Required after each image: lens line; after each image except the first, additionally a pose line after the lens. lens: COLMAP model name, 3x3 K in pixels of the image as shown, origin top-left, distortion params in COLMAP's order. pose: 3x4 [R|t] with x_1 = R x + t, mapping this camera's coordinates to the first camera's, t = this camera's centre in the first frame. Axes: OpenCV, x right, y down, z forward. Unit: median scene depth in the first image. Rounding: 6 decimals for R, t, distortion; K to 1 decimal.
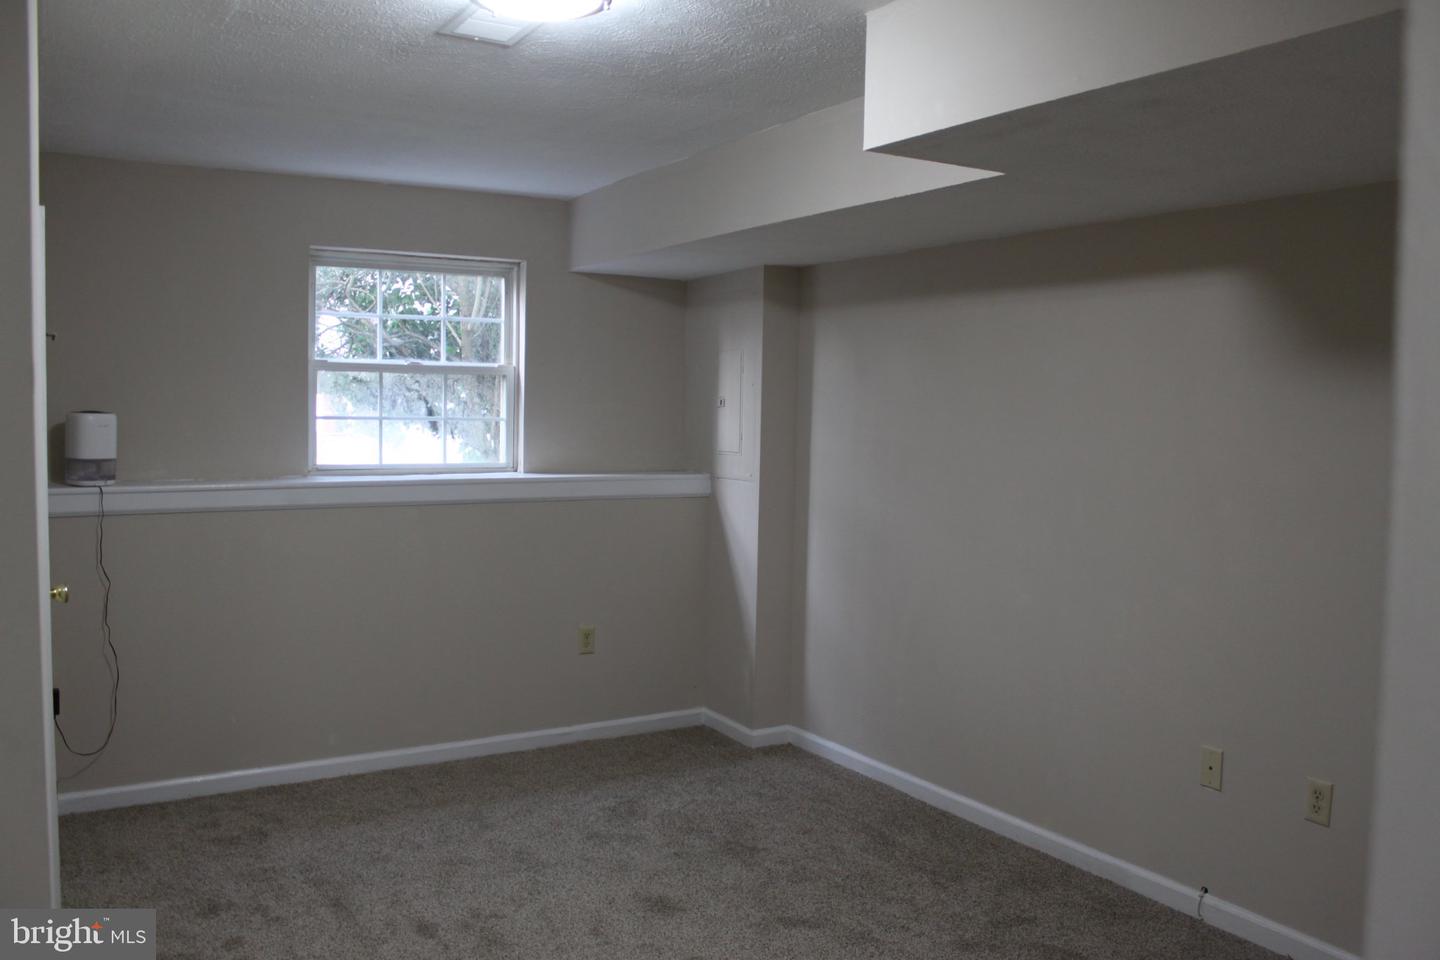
lens RADIAL K [[1176.0, 0, 725.3], [0, 1176.0, 484.2], [0, 0, 1]] dist [-0.085198, 0.017937]
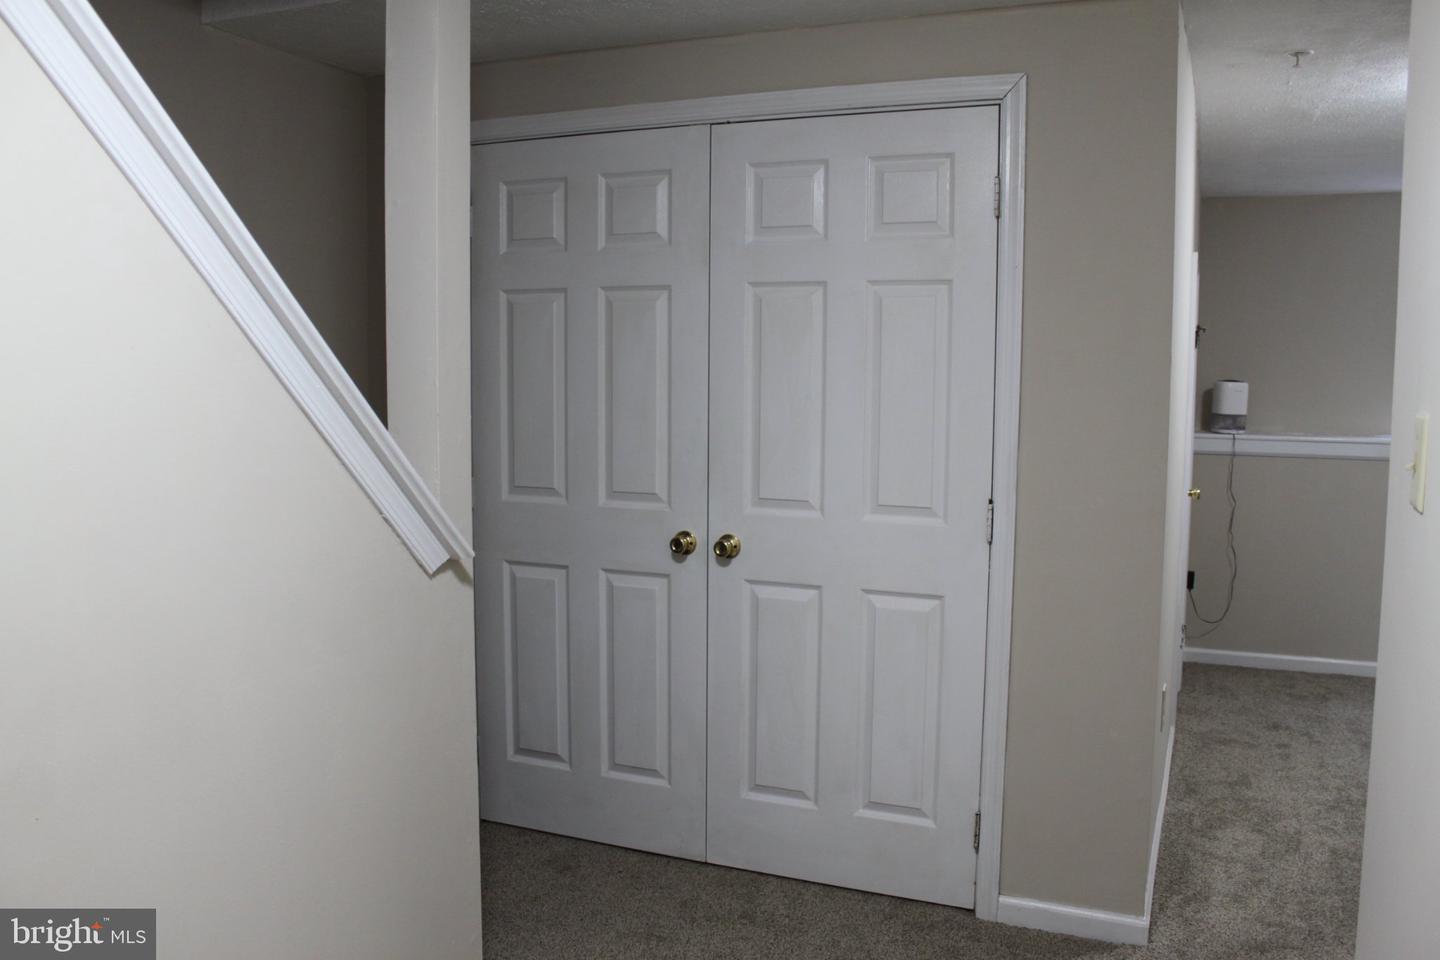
lens RADIAL K [[1176.0, 0, 721.5], [0, 1176.0, 483.7], [0, 0, 1]] dist [-0.085198, 0.017937]
pose [[0.586916, 0.070687, -0.806556, 0.235700], [-0.052947, 0.997400, 0.048885, 0.026601], [0.807915, 0.014014, 0.589133, -0.342240]]
